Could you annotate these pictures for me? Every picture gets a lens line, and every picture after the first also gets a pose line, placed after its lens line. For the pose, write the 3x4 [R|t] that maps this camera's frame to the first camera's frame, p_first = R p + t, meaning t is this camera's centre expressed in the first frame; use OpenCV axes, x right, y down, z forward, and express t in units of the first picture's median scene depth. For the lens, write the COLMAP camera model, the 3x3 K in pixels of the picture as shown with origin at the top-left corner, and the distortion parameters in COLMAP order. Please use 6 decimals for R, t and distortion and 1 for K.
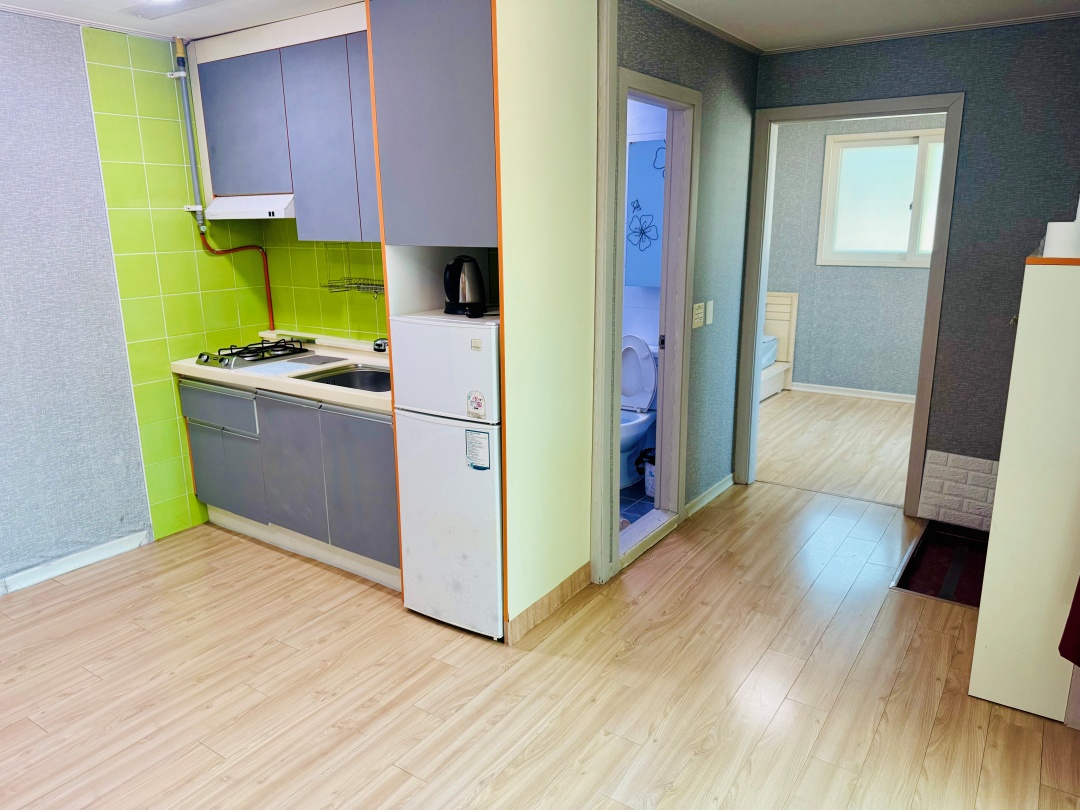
lens RADIAL K [[757.5, 0, 536.5], [0, 757.5, 401.2], [0, 0, 1]] dist [0.009445, -0.009806]
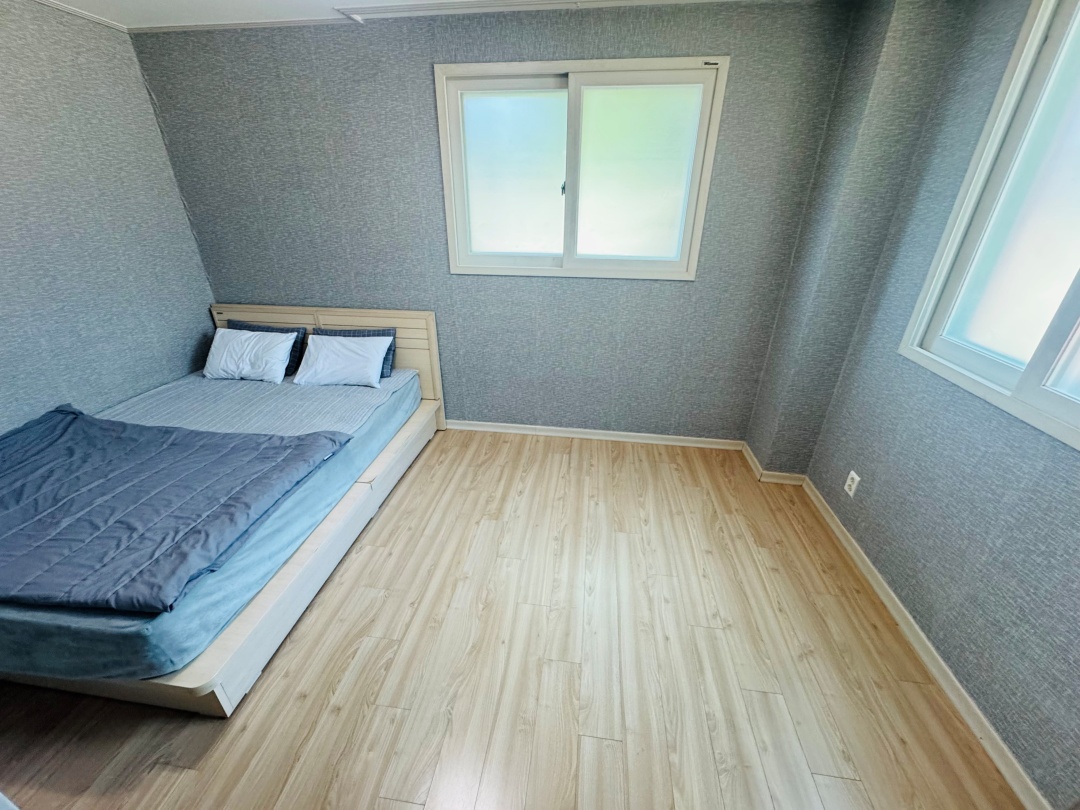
lens RADIAL K [[431.0, 0, 535.2], [0, 431.0, 416.0], [0, 0, 1]] dist [-0.020946, -0.000159]
pose [[0.892517, -0.194619, 0.406862, 0.198351], [0.096884, 0.963778, 0.248485, -0.114527], [-0.440485, -0.182359, 0.879044, 0.463457]]
